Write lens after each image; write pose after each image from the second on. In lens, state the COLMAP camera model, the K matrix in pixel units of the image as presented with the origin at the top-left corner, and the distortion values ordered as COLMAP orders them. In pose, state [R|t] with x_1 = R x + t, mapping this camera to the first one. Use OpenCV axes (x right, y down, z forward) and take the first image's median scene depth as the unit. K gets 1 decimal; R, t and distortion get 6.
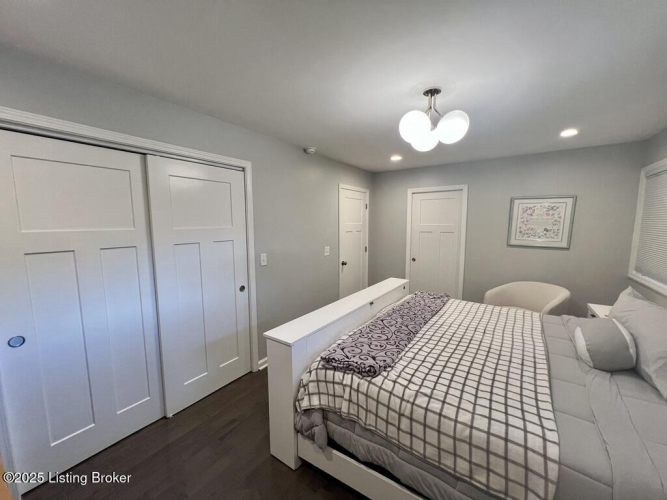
lens RADIAL K [[267.5, 0, 335.4], [0, 267.5, 251.4], [0, 0, 1]] dist [0.000448, -0.000314]
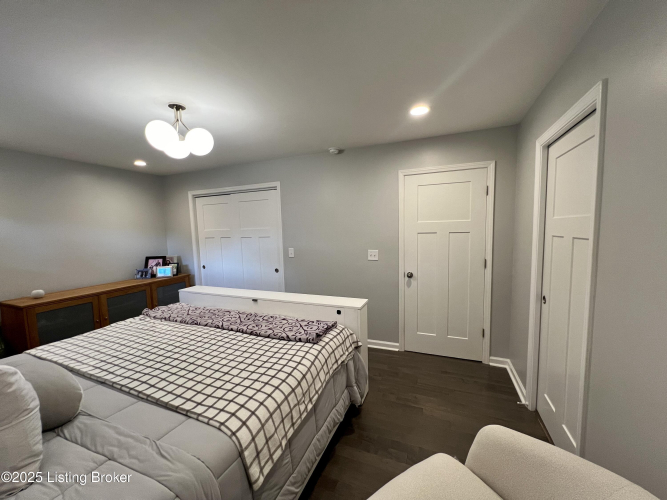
lens RADIAL K [[267.5, 0, 333.1], [0, 267.5, 252.9], [0, 0, 1]] dist [0.000448, -0.000314]
pose [[0.209504, 0.085501, -0.974063, 1.034540], [-0.081945, 0.994201, 0.069643, -0.075191], [0.974368, 0.065229, 0.215295, 0.906523]]
